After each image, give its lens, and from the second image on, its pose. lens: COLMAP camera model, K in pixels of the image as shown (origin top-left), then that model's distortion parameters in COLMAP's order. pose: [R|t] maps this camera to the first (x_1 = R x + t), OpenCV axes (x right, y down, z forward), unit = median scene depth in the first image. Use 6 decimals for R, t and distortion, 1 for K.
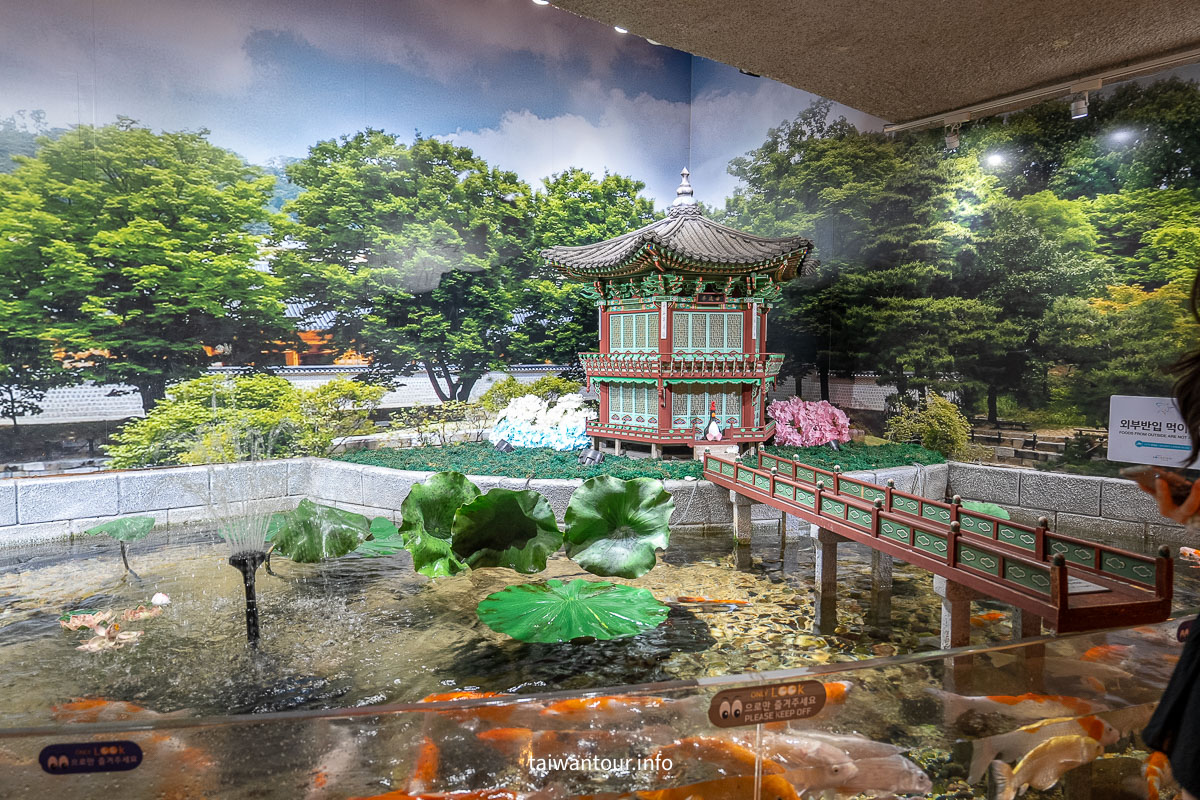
lens RADIAL K [[784.1, 0, 597.9], [0, 784.1, 400.0], [0, 0, 1]] dist [-0.005242, -0.000372]
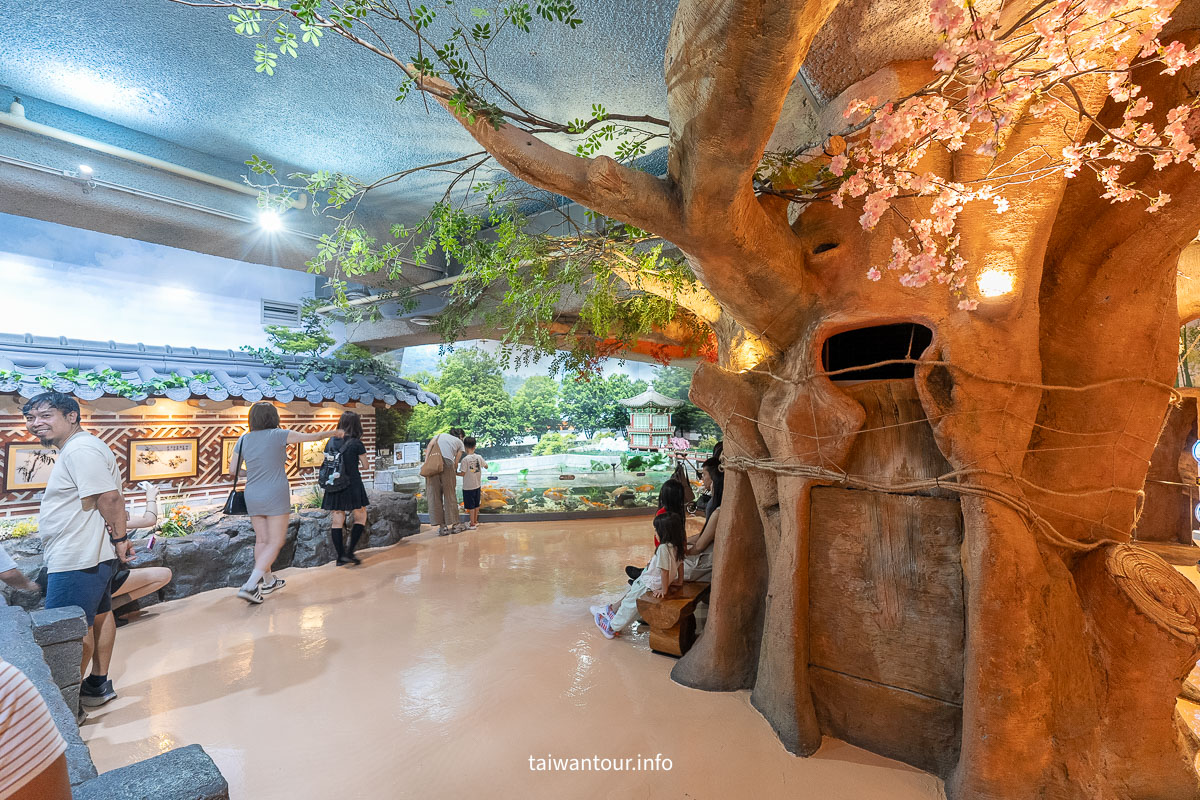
lens RADIAL K [[554.1, 0, 601.4], [0, 554.1, 399.6], [0, 0, 1]] dist [-0.000072, 0.000000]
pose [[0.967941, 0.006677, 0.251090, -0.883369], [0.010968, 0.997569, -0.068810, -0.004040], [-0.250939, 0.069358, 0.965515, -1.731612]]
